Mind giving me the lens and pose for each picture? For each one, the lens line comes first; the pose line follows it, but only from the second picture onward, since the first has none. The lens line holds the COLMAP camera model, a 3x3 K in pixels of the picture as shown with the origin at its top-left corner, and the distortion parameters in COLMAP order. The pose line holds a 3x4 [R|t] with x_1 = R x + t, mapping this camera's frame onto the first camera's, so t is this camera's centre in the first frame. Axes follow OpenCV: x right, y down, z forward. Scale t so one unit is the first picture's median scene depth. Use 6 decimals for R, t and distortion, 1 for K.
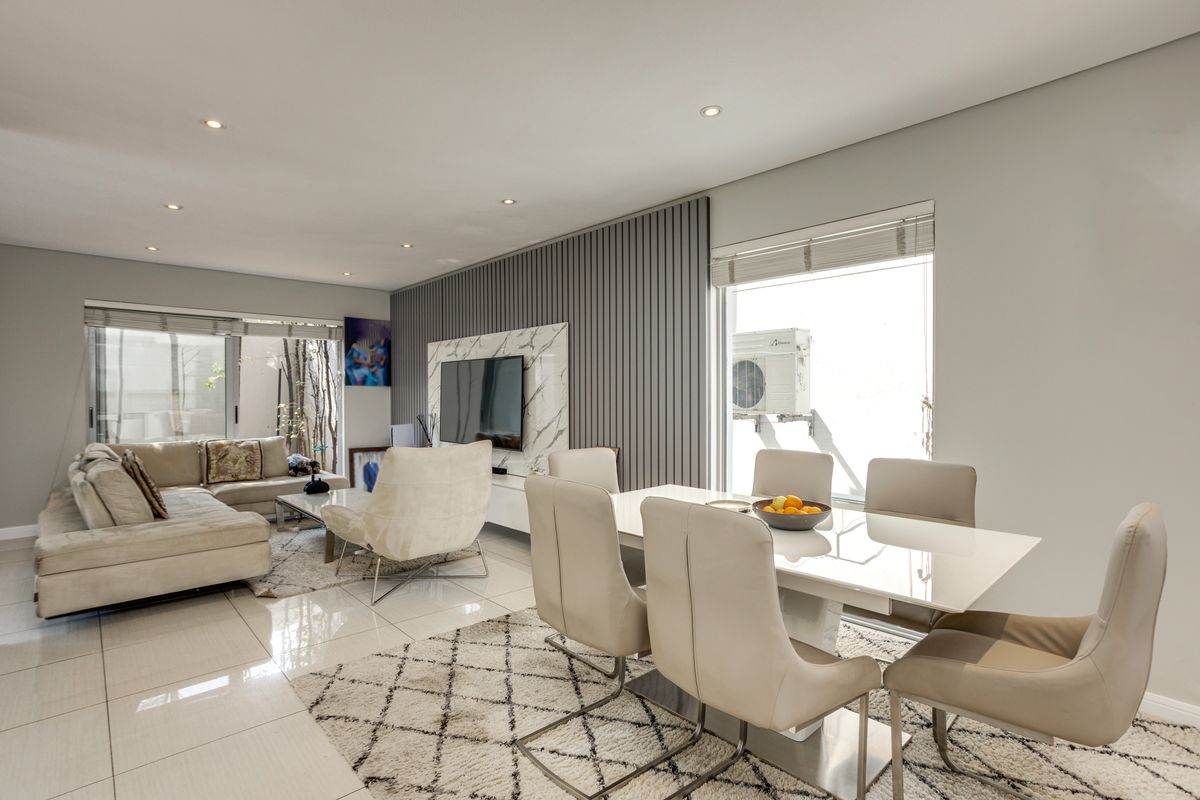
lens RADIAL K [[579.0, 0, 610.3], [0, 579.0, 407.8], [0, 0, 1]] dist [-0.042370, 0.011772]
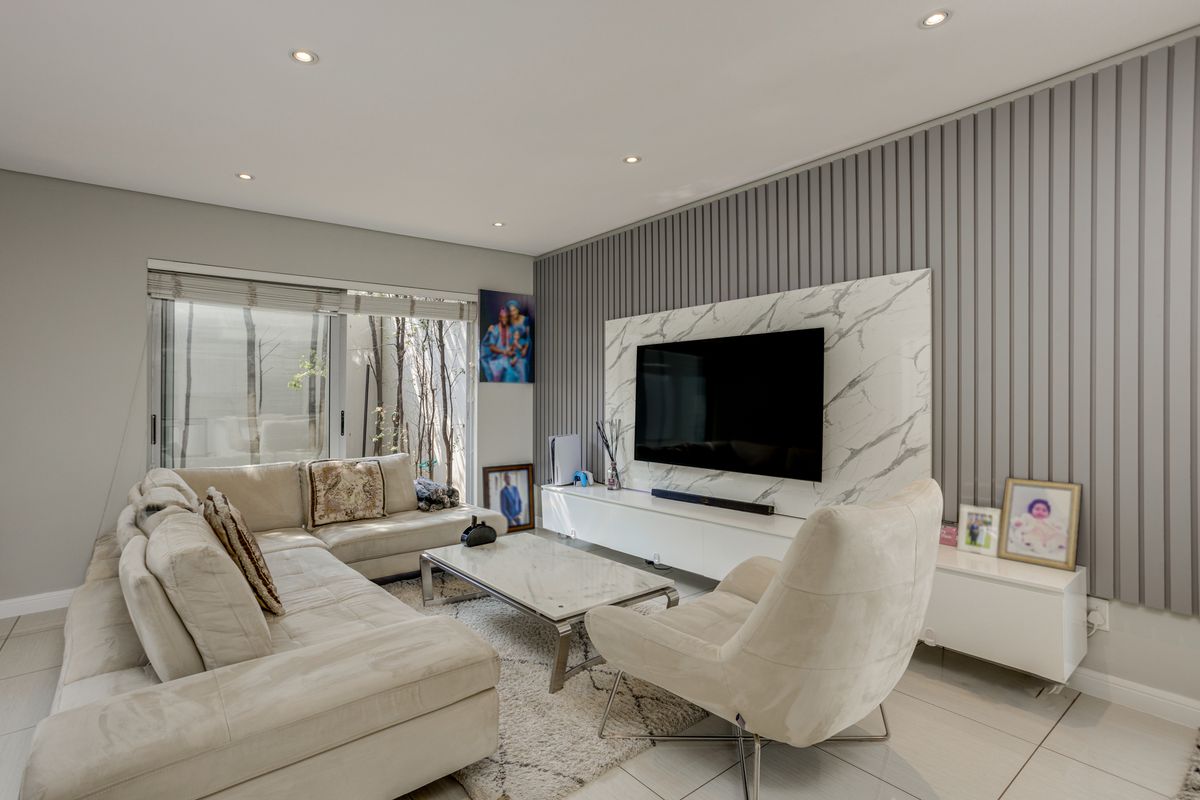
lens RADIAL K [[579.0, 0, 598.6], [0, 579.0, 387.8], [0, 0, 1]] dist [-0.042370, 0.011772]
pose [[0.997197, -0.009674, -0.074193, -0.311306], [0.007124, 0.999377, -0.034558, -0.005767], [0.074481, 0.033933, 0.996645, 0.331470]]
